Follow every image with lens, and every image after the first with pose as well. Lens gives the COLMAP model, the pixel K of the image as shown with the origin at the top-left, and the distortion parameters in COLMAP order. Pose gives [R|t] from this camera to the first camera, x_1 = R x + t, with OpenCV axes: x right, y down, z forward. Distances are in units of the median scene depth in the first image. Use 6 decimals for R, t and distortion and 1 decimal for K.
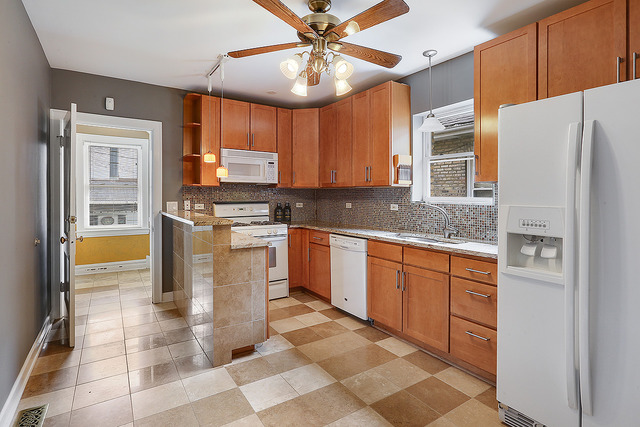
lens RADIAL K [[332.0, 0, 340.2], [0, 332.0, 194.2], [0, 0, 1]] dist [-0.001589, -0.000239]
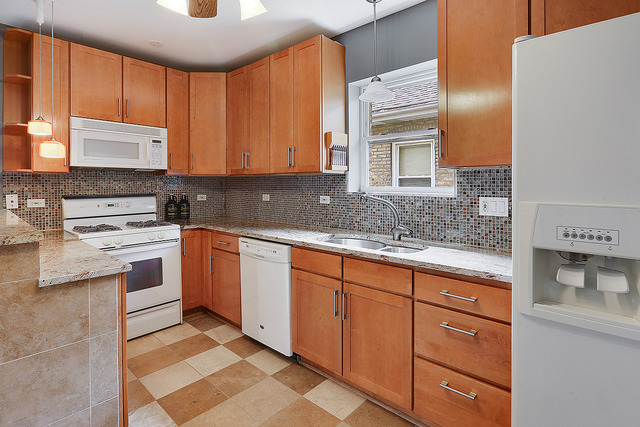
lens RADIAL K [[319.2, 0, 346.5], [0, 319.2, 181.7], [0, 0, 1]] dist [-0.002570, -0.000331]
pose [[0.964845, -0.004295, 0.262786, 0.013692], [0.004974, 0.999986, -0.001917, -0.002220], [-0.262774, 0.003157, 0.964852, 0.267491]]
